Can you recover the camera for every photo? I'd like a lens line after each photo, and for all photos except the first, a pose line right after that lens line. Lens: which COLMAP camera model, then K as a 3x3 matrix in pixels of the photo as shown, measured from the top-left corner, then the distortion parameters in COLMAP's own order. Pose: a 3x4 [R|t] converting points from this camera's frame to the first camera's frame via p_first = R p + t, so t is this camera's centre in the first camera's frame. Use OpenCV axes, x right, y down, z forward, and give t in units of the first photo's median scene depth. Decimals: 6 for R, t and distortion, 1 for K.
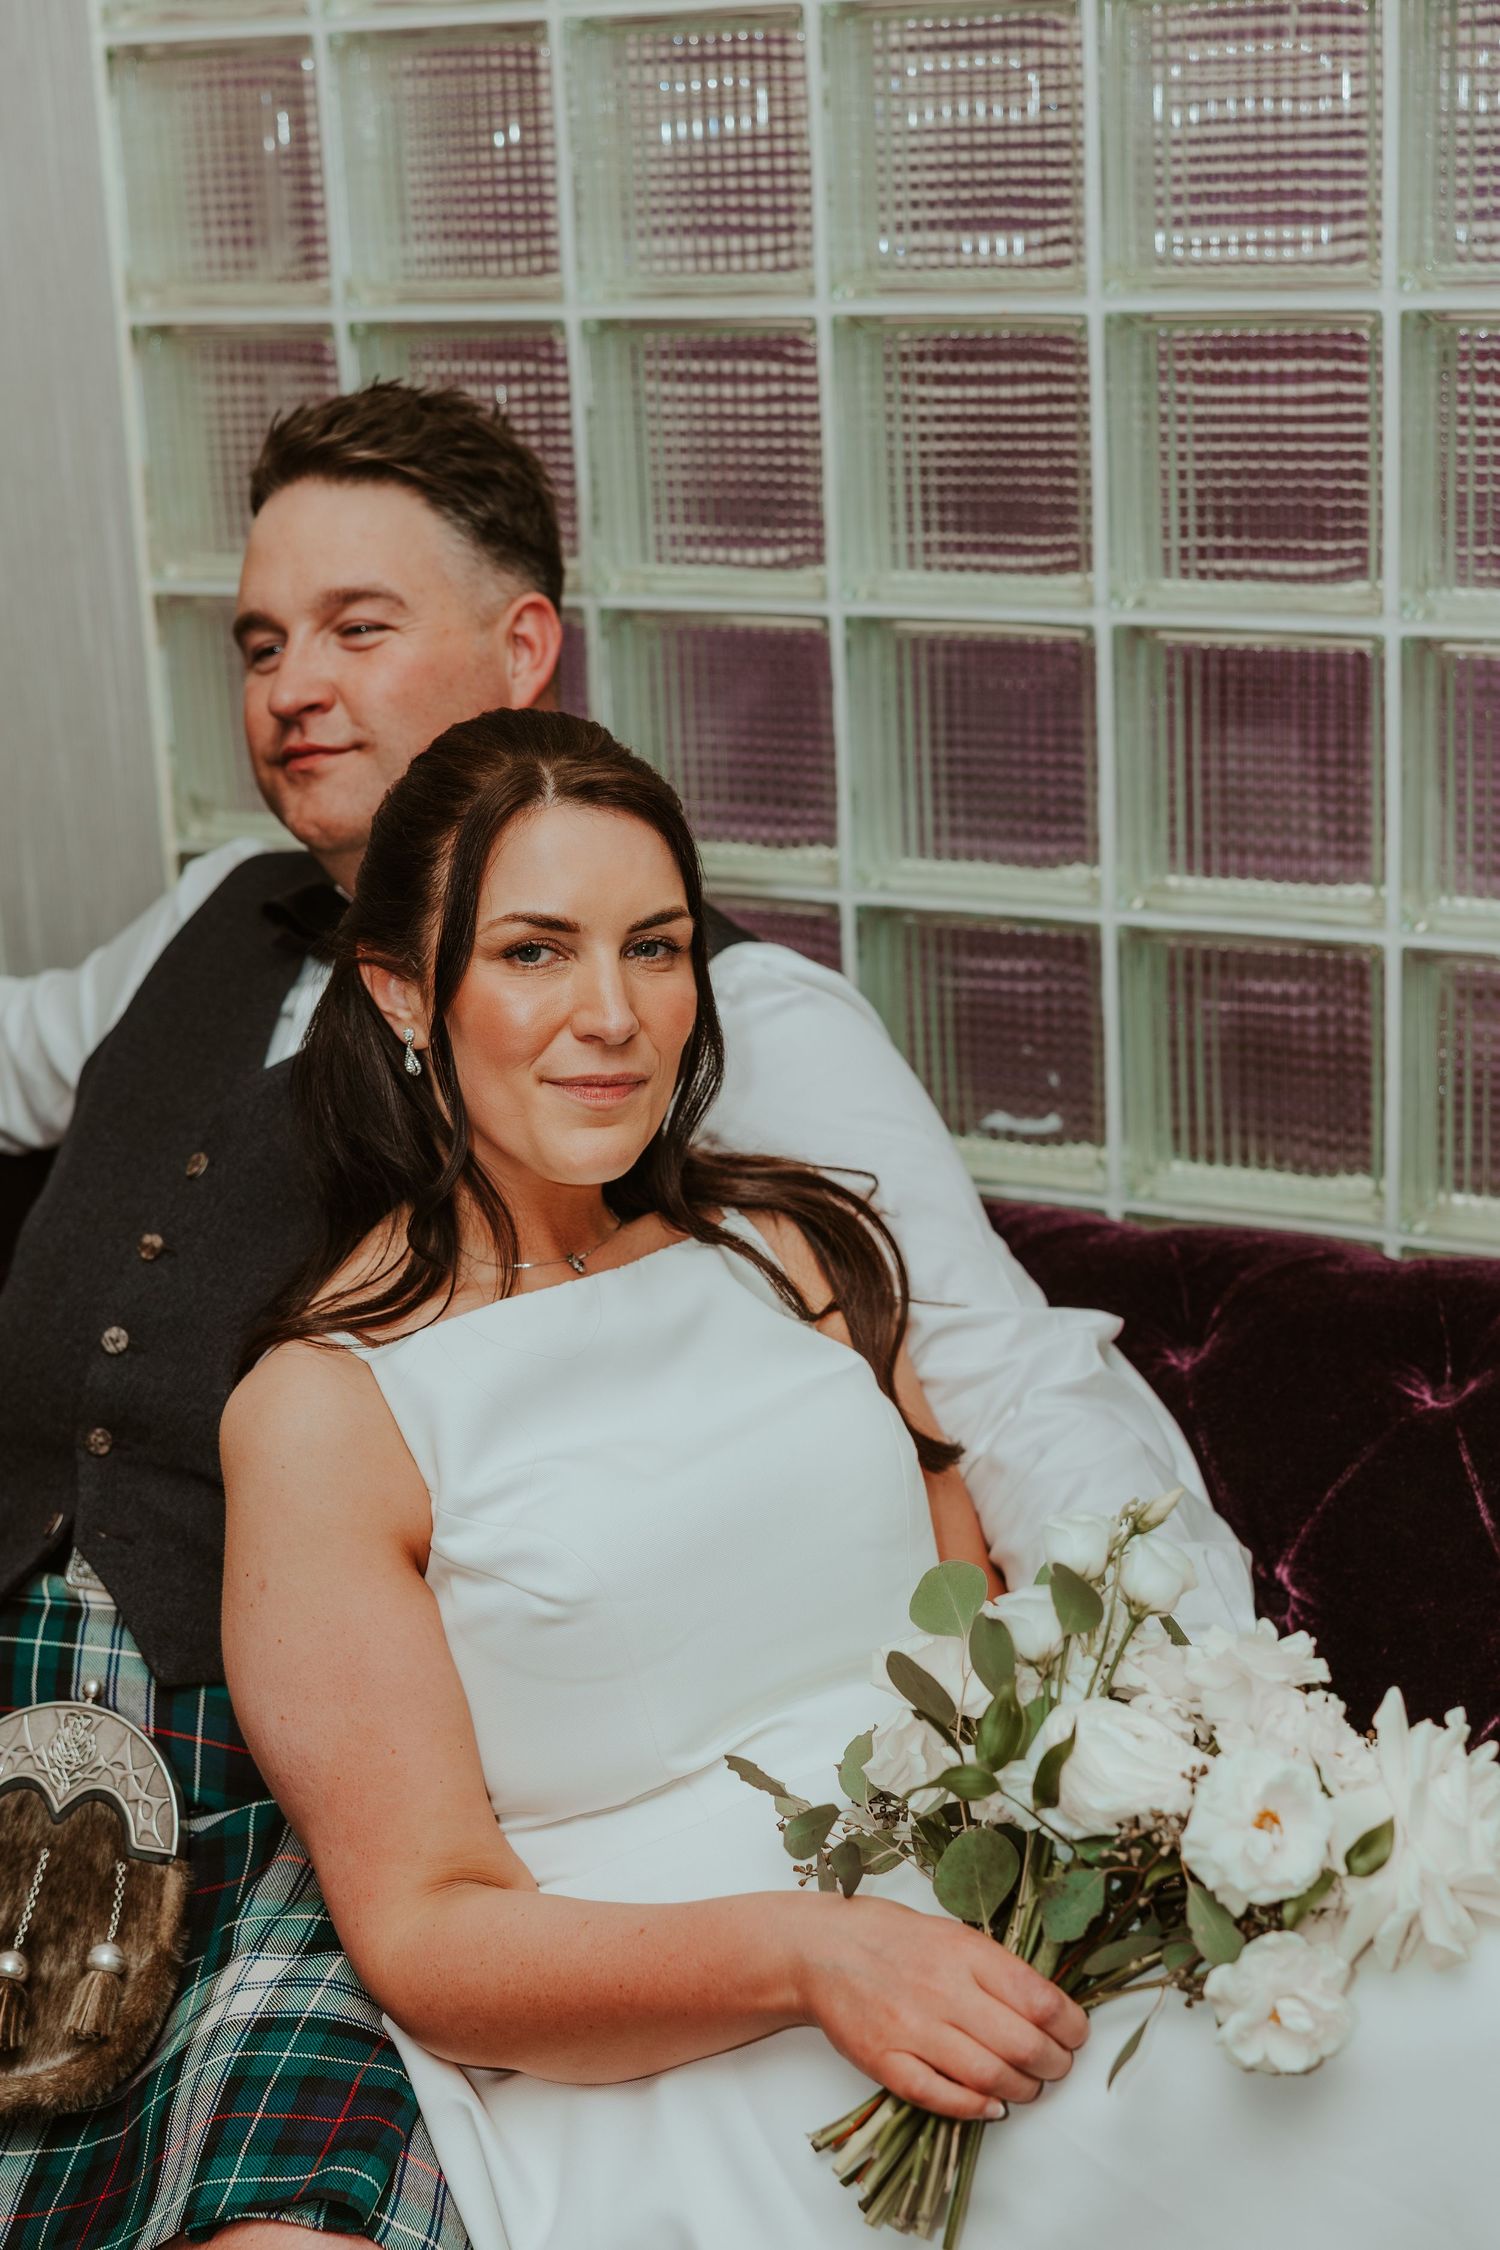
lens RADIAL K [[4013.4, 0, 750.0], [0, 4013.4, 1125.0], [0, 0, 1]] dist [-0.152276, -0.145902]
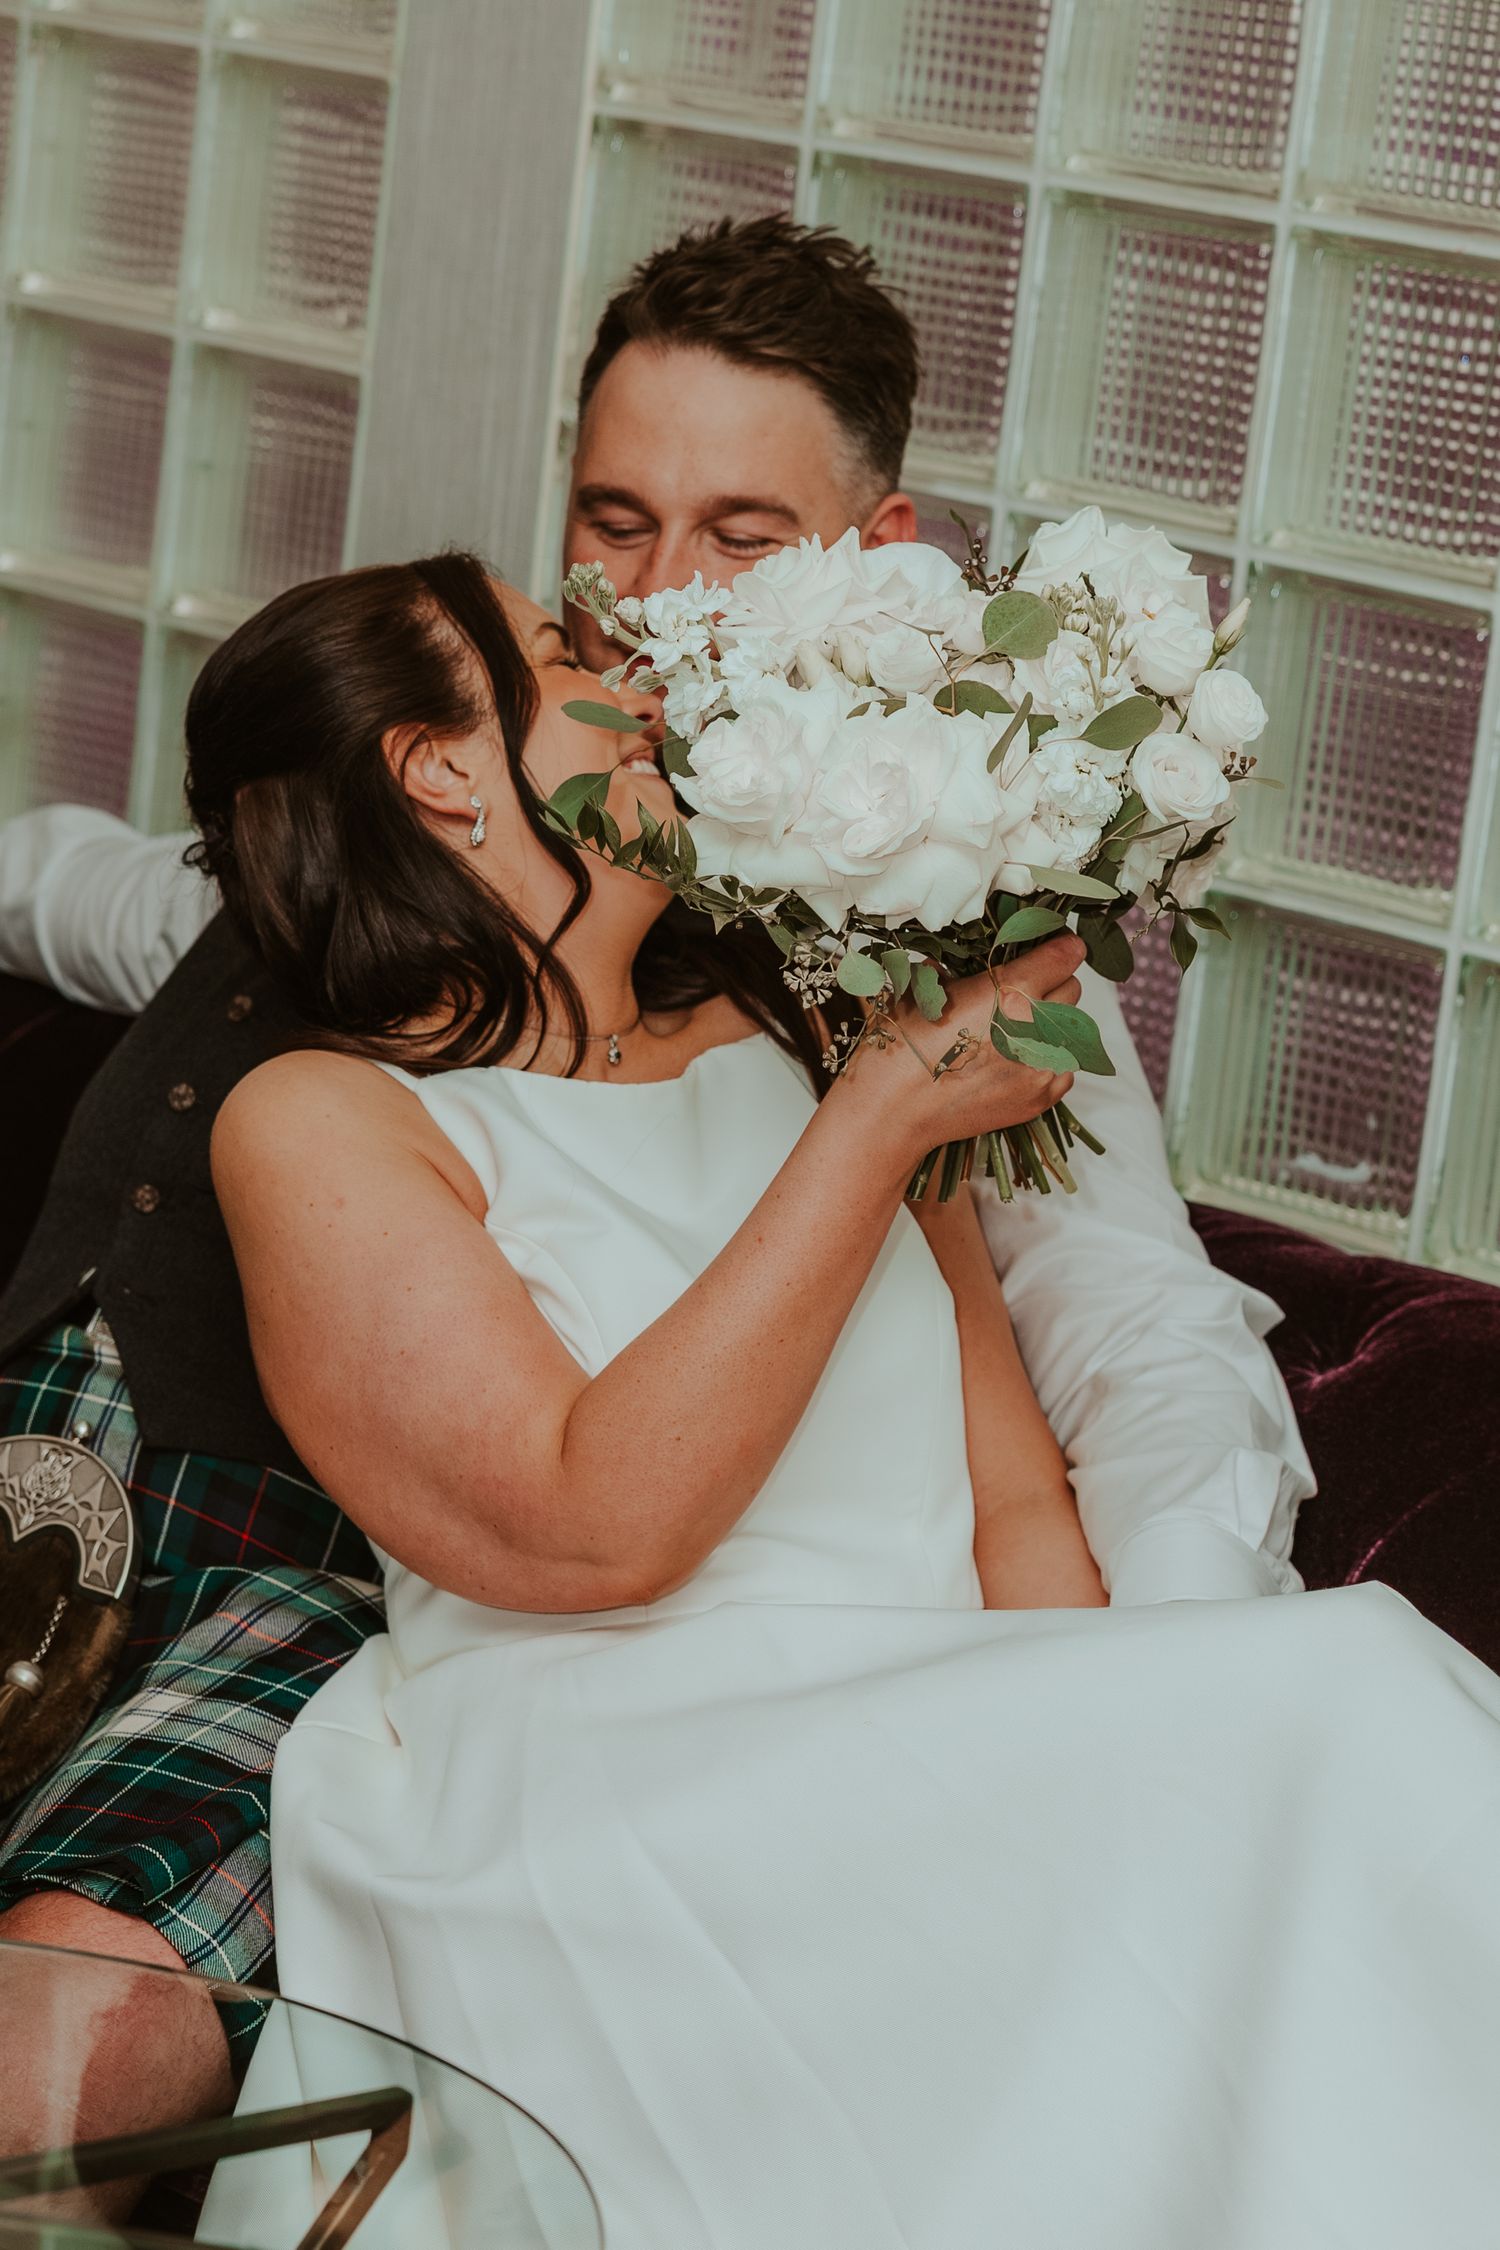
lens RADIAL K [[5899.6, 0, 750.0], [0, 5899.6, 1125.0], [0, 0, 1]] dist [-0.036881, -12.427942]
pose [[0.970169, 0.192407, -0.147488, 0.187811], [-0.198631, 0.979658, -0.028566, 0.073469], [0.138991, 0.057009, 0.988651, -0.399944]]
